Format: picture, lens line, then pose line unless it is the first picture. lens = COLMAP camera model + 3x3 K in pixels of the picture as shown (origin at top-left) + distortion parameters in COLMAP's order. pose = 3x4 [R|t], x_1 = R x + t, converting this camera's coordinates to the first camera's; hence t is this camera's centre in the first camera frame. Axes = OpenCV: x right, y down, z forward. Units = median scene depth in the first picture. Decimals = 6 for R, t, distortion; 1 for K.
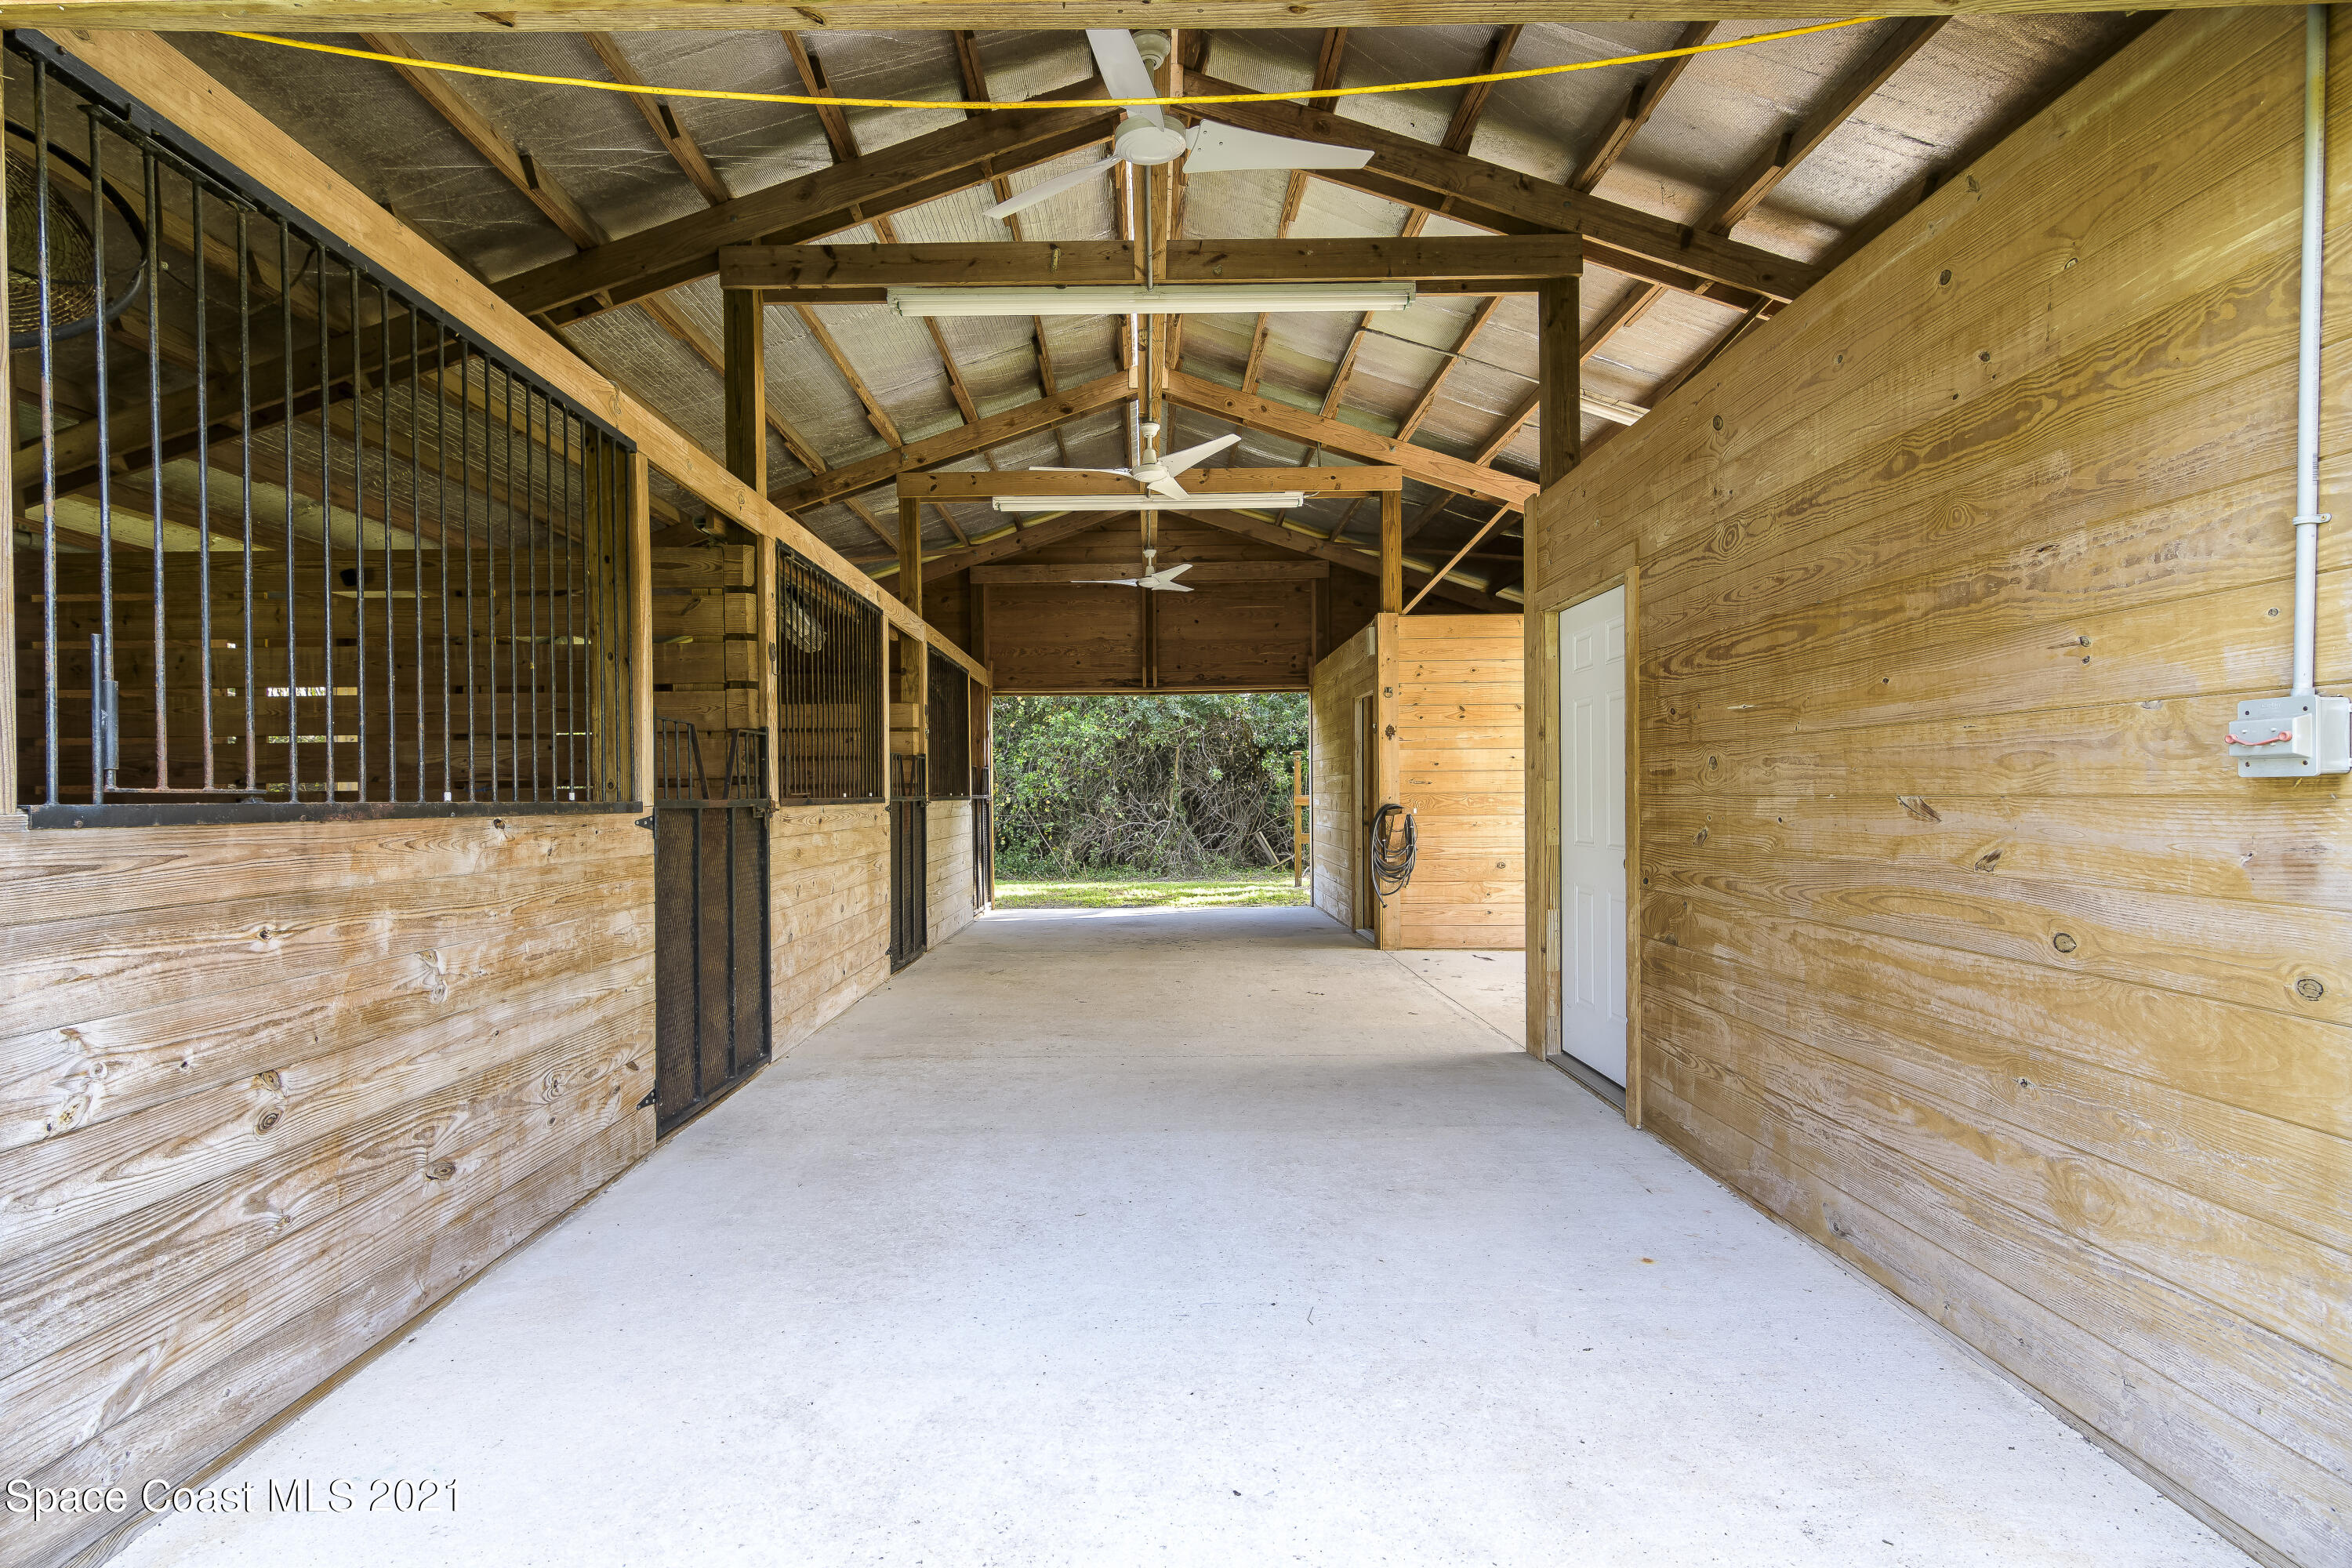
lens RADIAL K [[1166.3, 0, 1176.0], [0, 1166.3, 784.0], [0, 0, 1]] dist [0.003201, 0.000933]
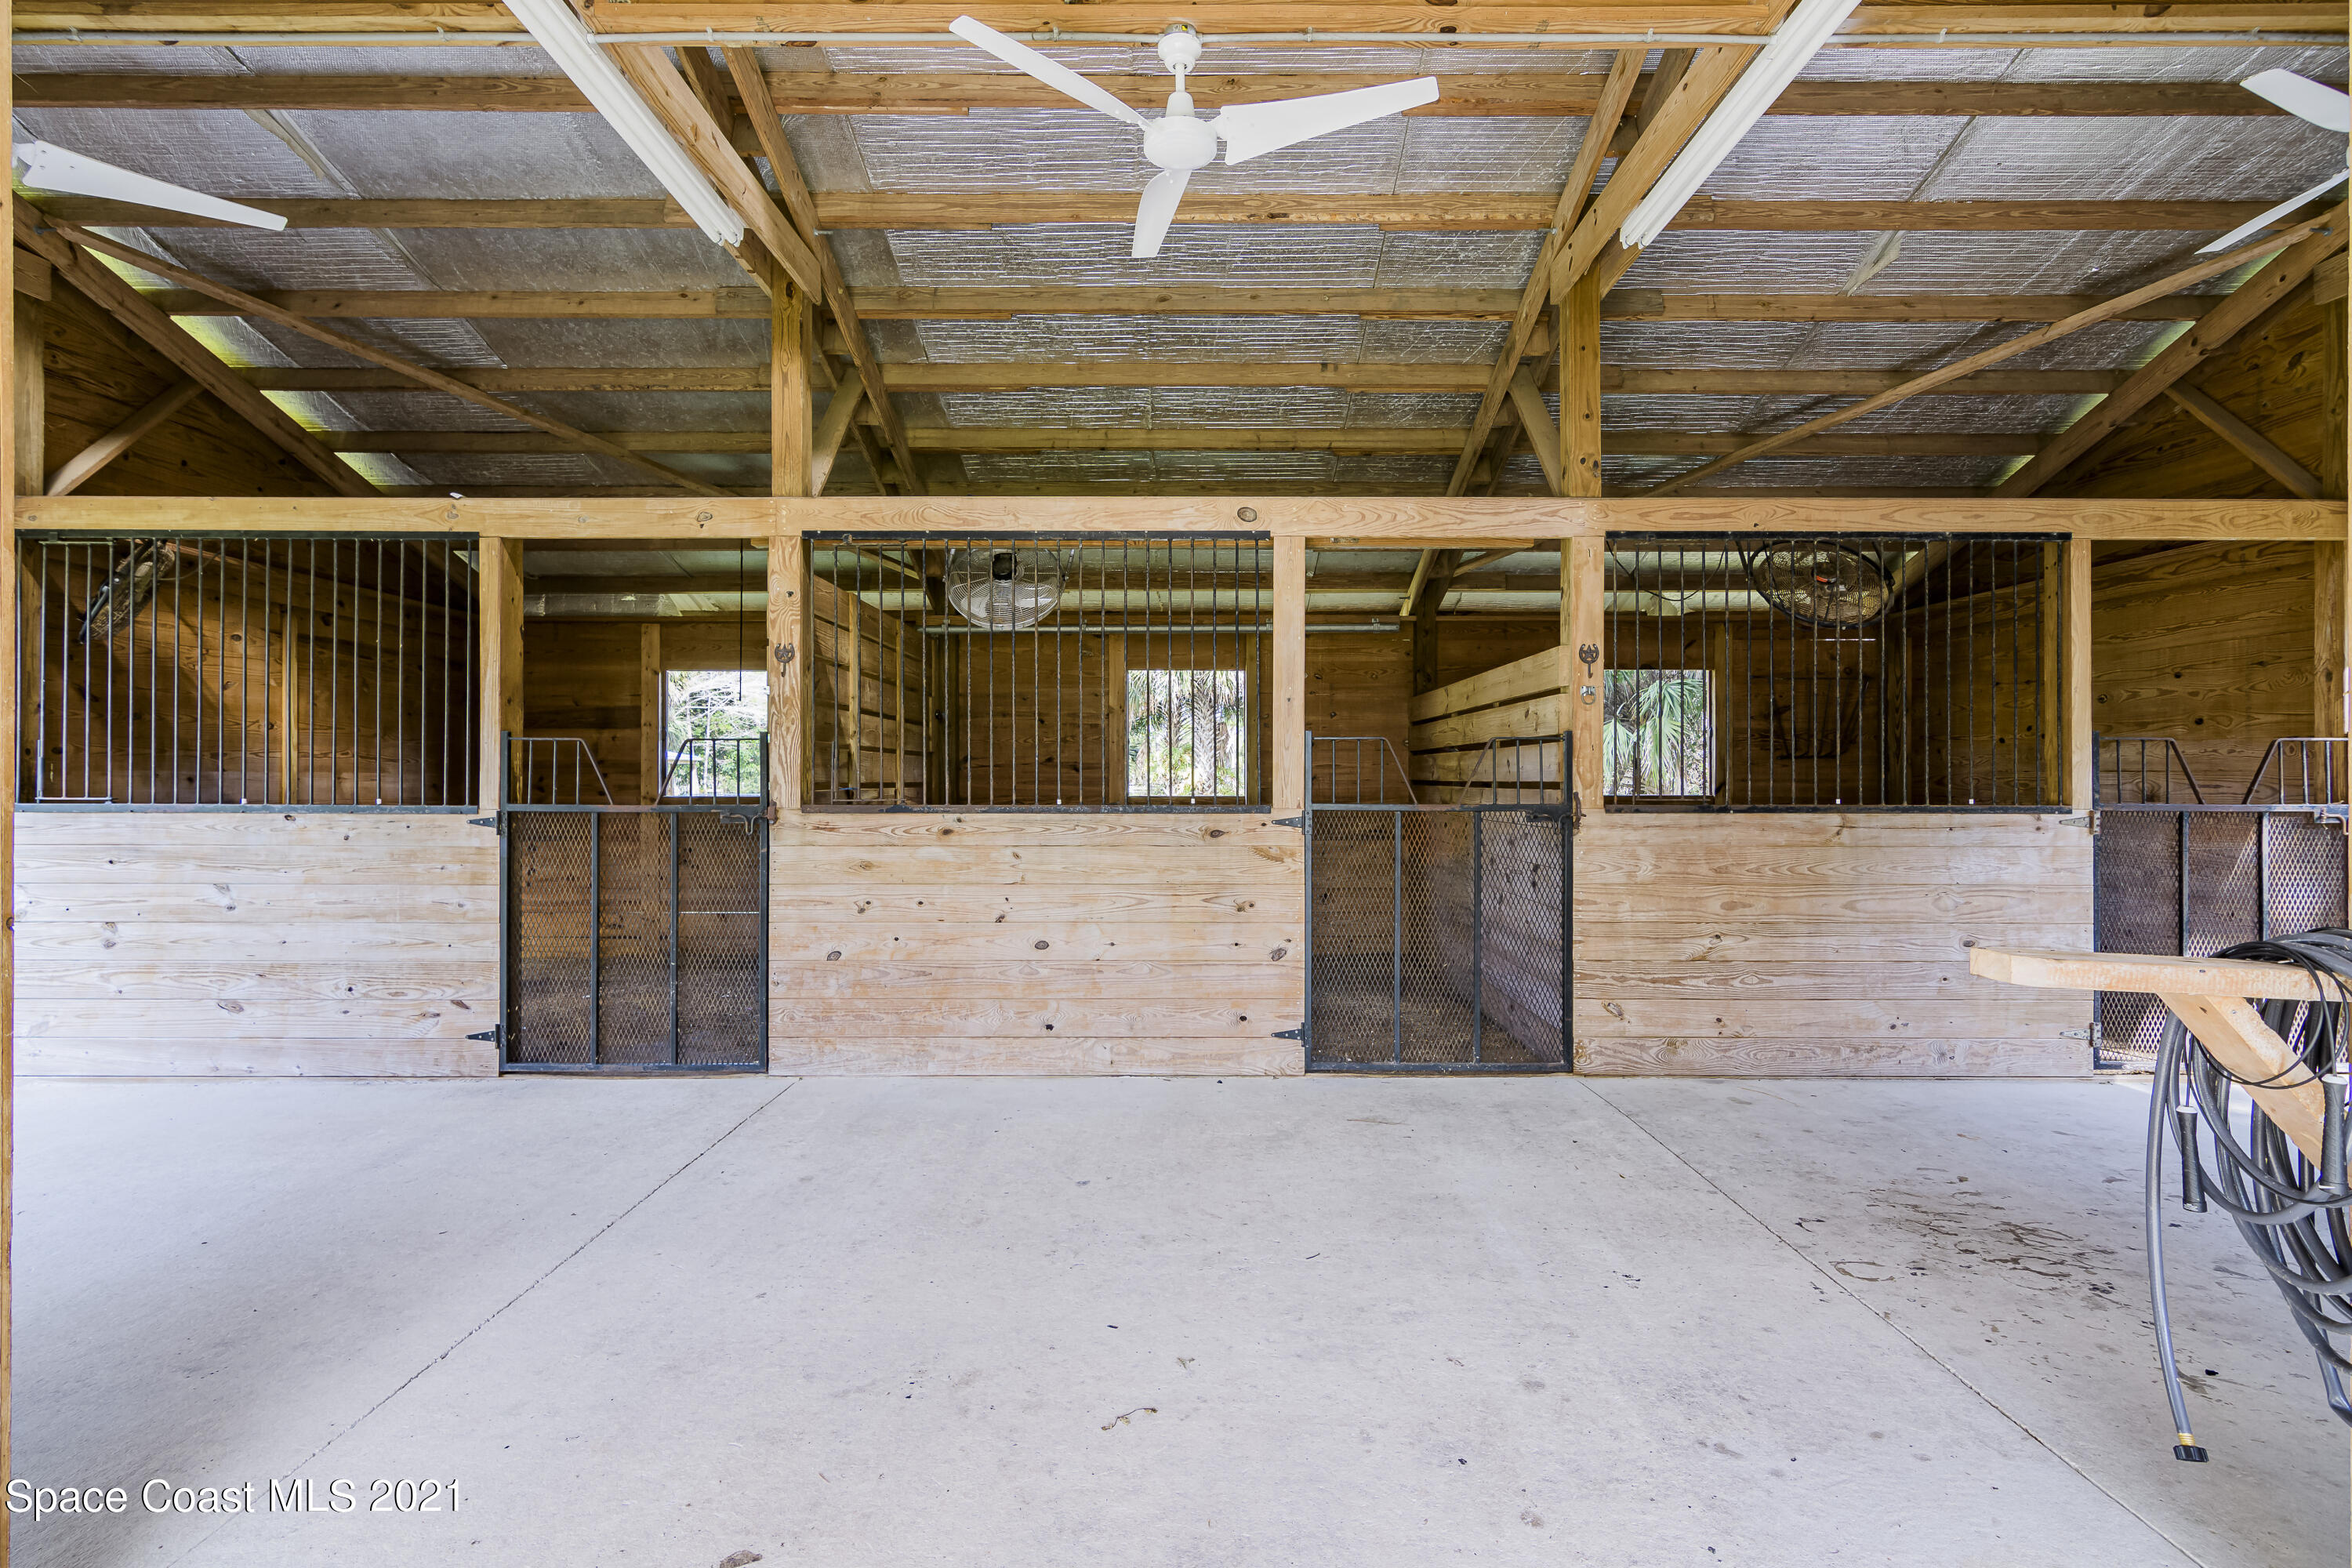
lens RADIAL K [[1166.3, 0, 1176.0], [0, 1166.3, 784.0], [0, 0, 1]] dist [0.003201, 0.000933]
pose [[-0.040099, 0.005833, -0.999179, 1.140728], [0.004988, 0.999972, 0.005637, -0.019690], [0.999183, -0.004758, -0.040127, 2.569089]]
